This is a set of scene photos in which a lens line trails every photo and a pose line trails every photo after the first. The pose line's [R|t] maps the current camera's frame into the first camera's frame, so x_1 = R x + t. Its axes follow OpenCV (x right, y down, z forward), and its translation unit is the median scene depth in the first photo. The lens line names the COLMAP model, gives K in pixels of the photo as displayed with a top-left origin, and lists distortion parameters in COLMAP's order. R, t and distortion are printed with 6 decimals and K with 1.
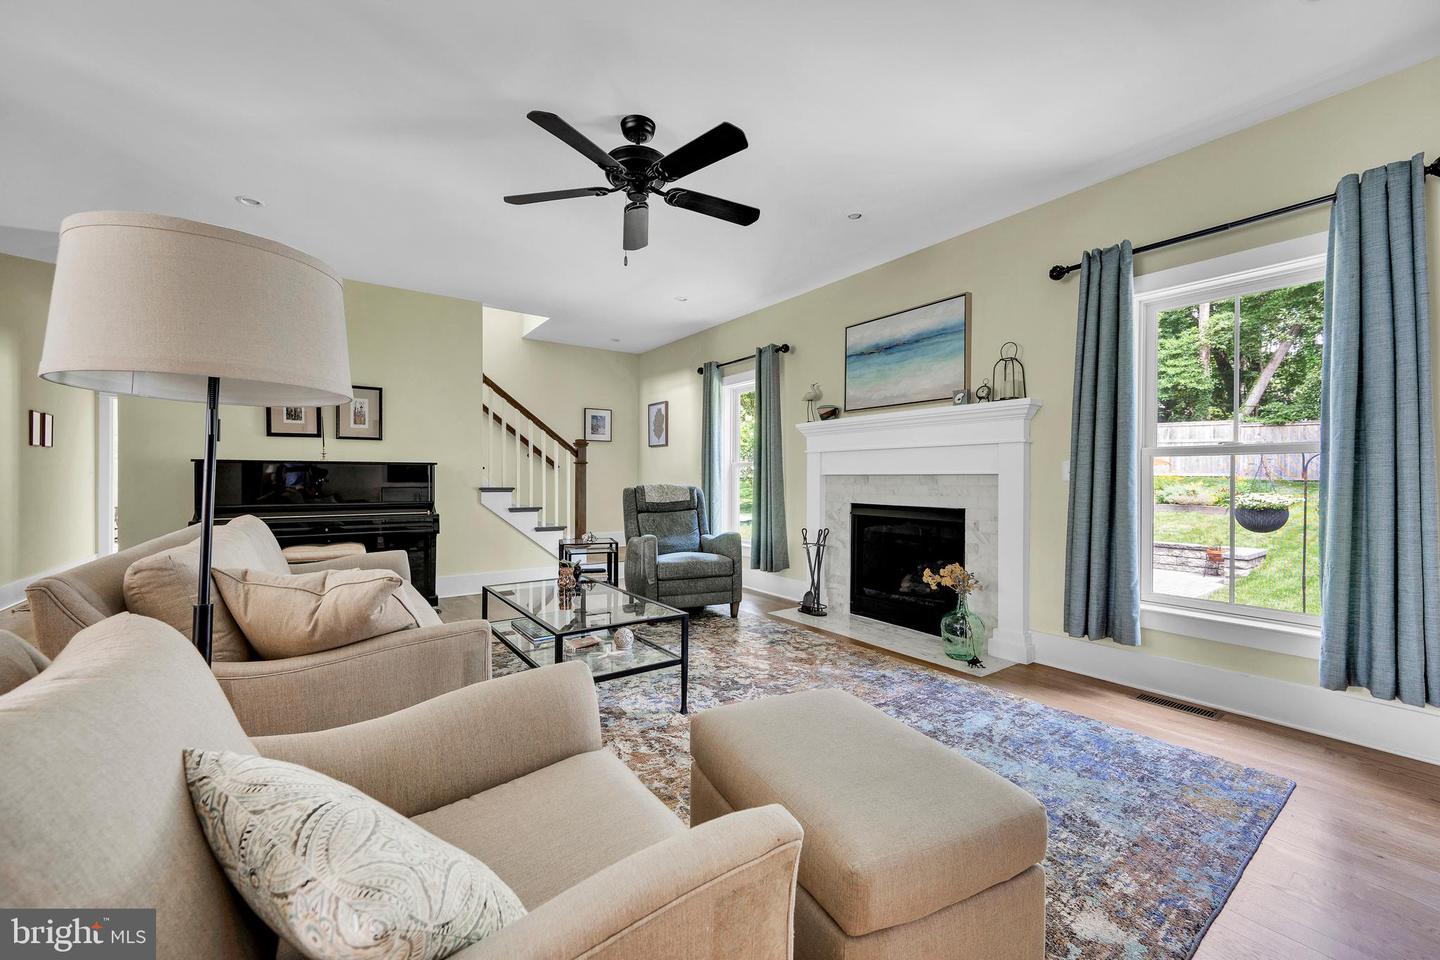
lens RADIAL K [[561.5, 0, 710.4], [0, 561.5, 479.0], [0, 0, 1]] dist [0.001129, 0.000159]
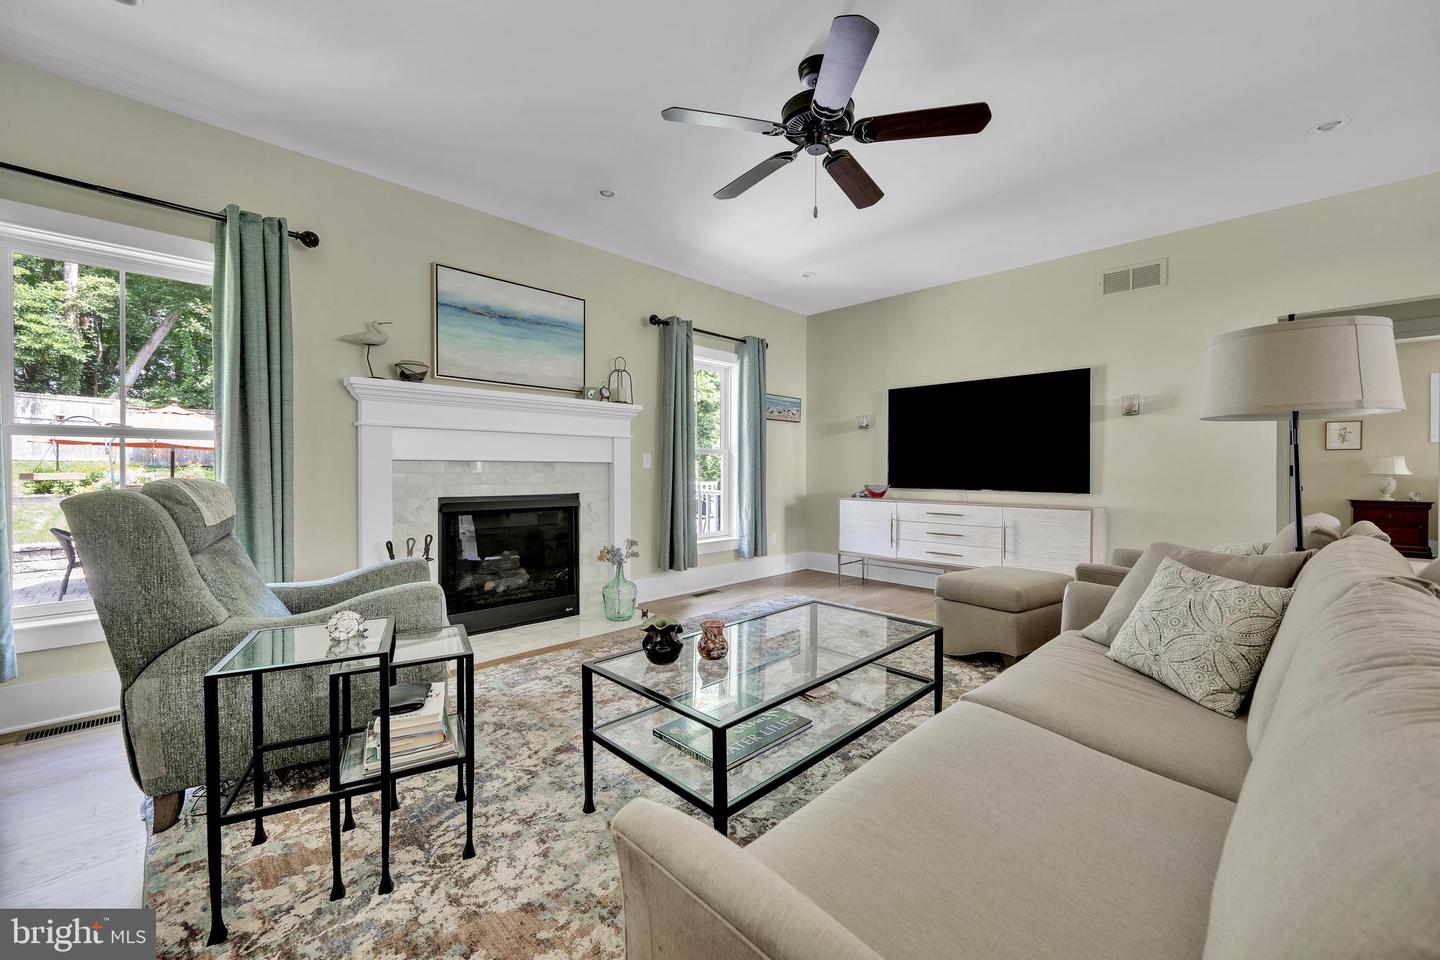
lens RADIAL K [[561.5, 0, 710.4], [0, 561.5, 479.0], [0, 0, 1]] dist [0.001129, 0.000159]
pose [[-0.153734, -0.023882, 0.987824, -0.572796], [-0.004647, 0.999714, 0.023446, -0.002152], [-0.988101, -0.000986, -0.153801, 0.771129]]
